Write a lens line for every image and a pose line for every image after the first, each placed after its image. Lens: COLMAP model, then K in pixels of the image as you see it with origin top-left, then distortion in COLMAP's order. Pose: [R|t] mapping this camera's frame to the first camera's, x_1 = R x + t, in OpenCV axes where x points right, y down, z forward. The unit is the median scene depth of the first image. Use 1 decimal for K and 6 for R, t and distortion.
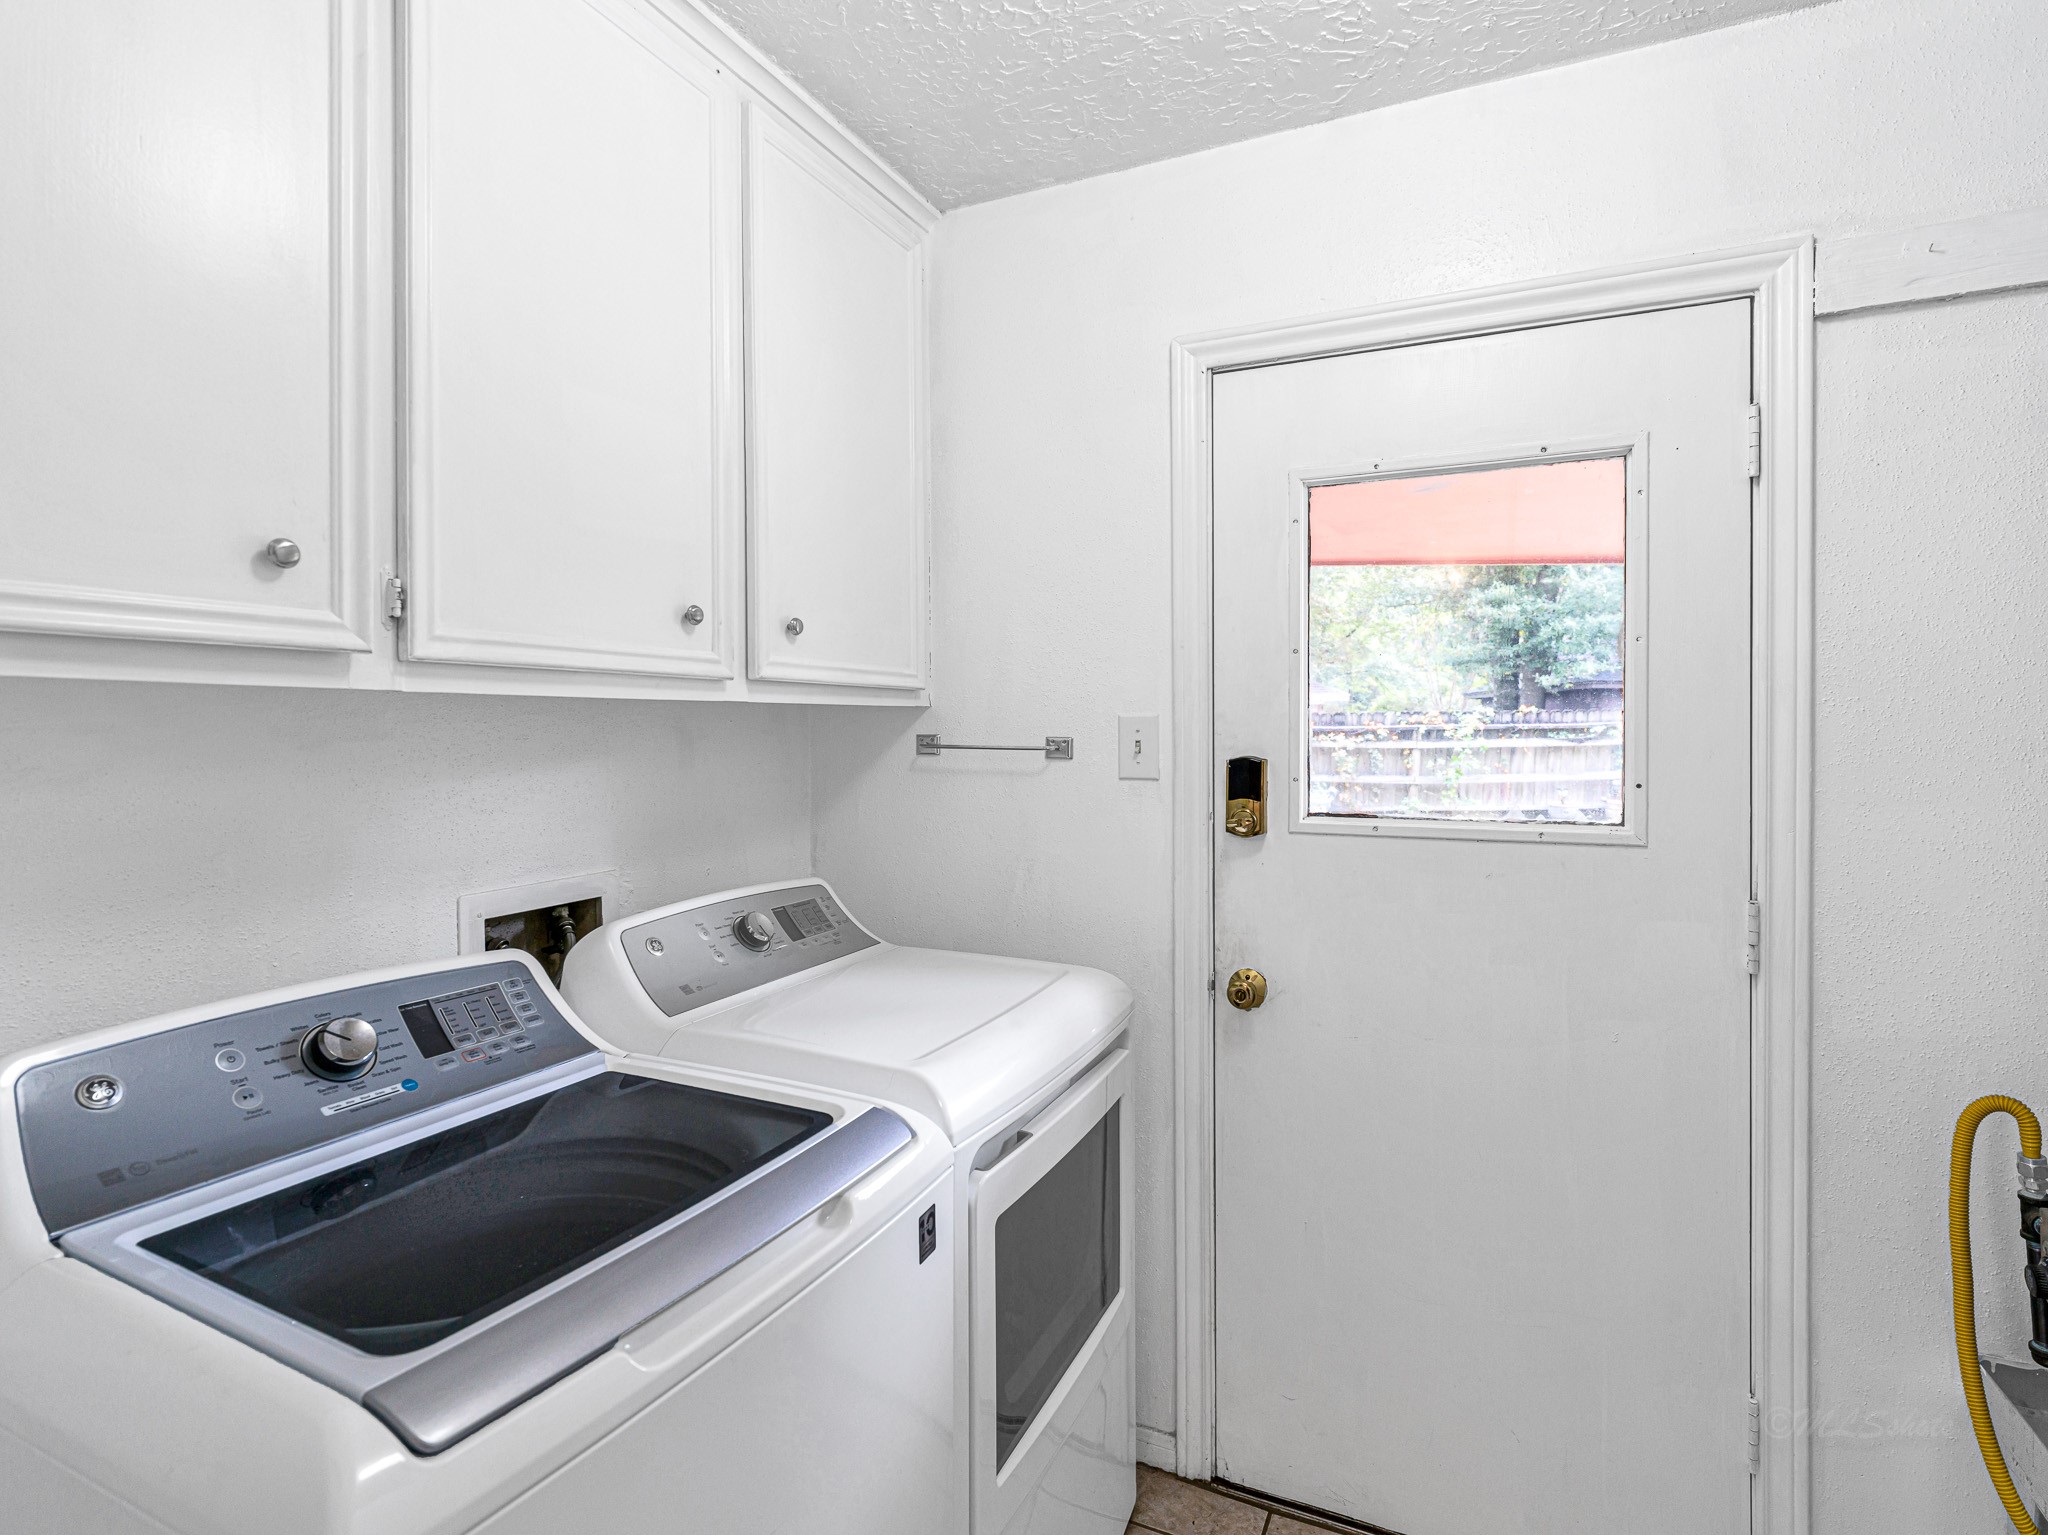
lens RADIAL K [[1038.4, 0, 961.0], [0, 1038.4, 733.2], [0, 0, 1]] dist [-0.004539, -0.000084]
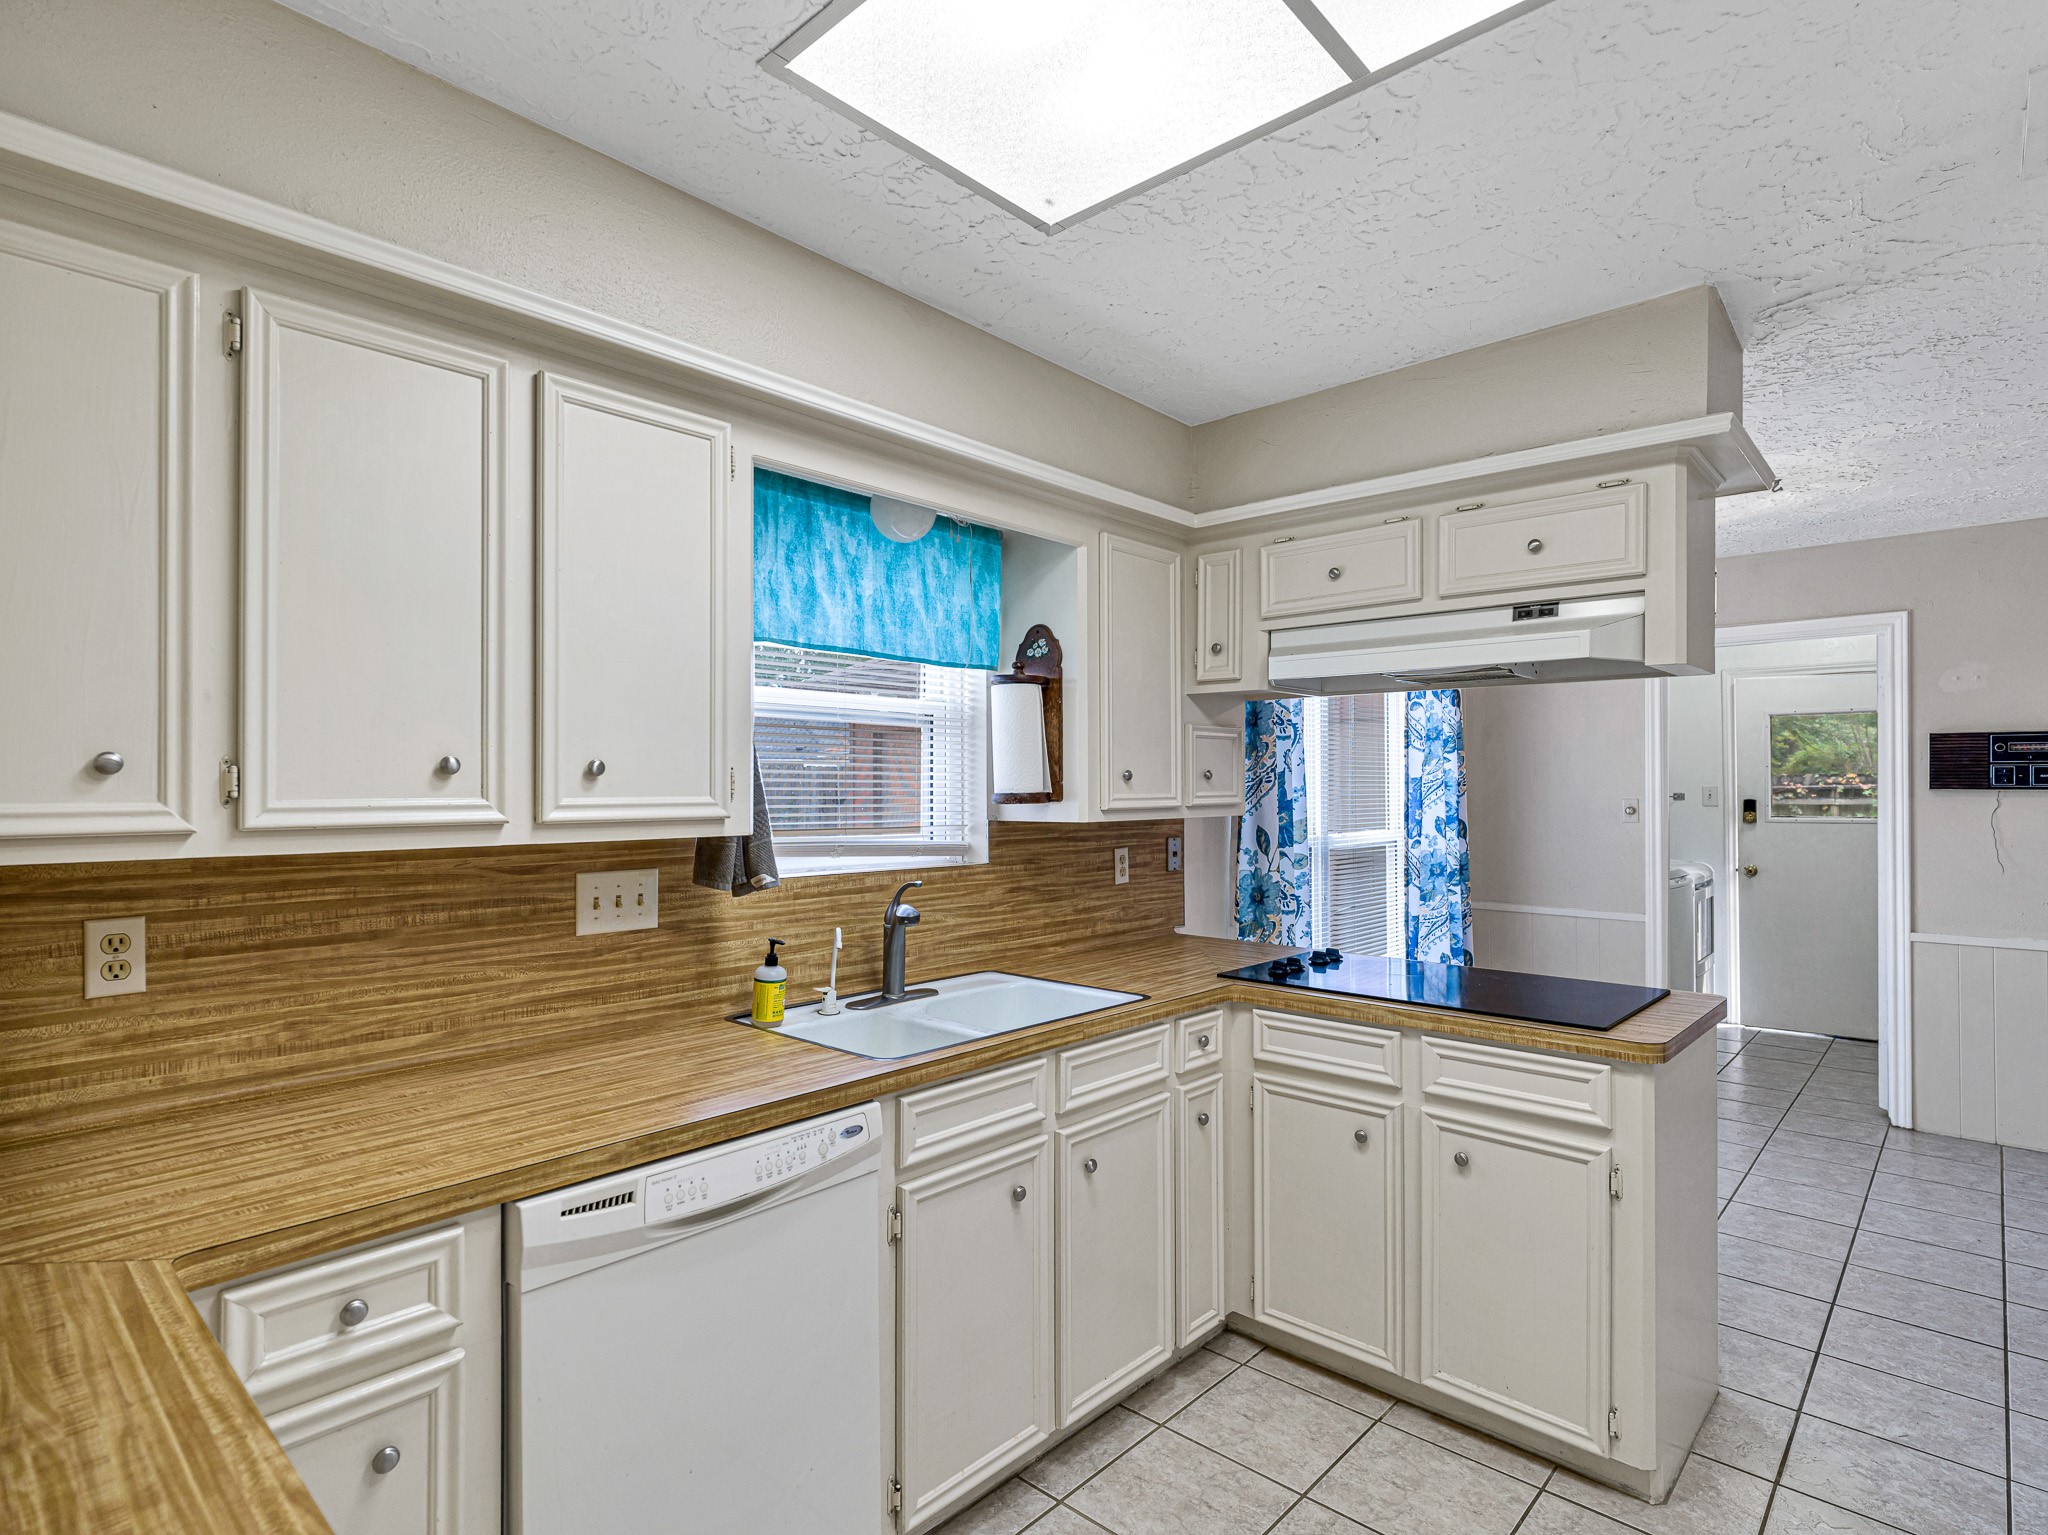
lens RADIAL K [[1038.4, 0, 1027.2], [0, 1038.4, 780.1], [0, 0, 1]] dist [-0.004539, -0.000084]
pose [[0.967164, -0.003612, -0.254129, -0.149924], [0.000556, 0.999927, -0.012099, 0.000331], [0.254154, 0.011560, 0.967095, -0.372819]]
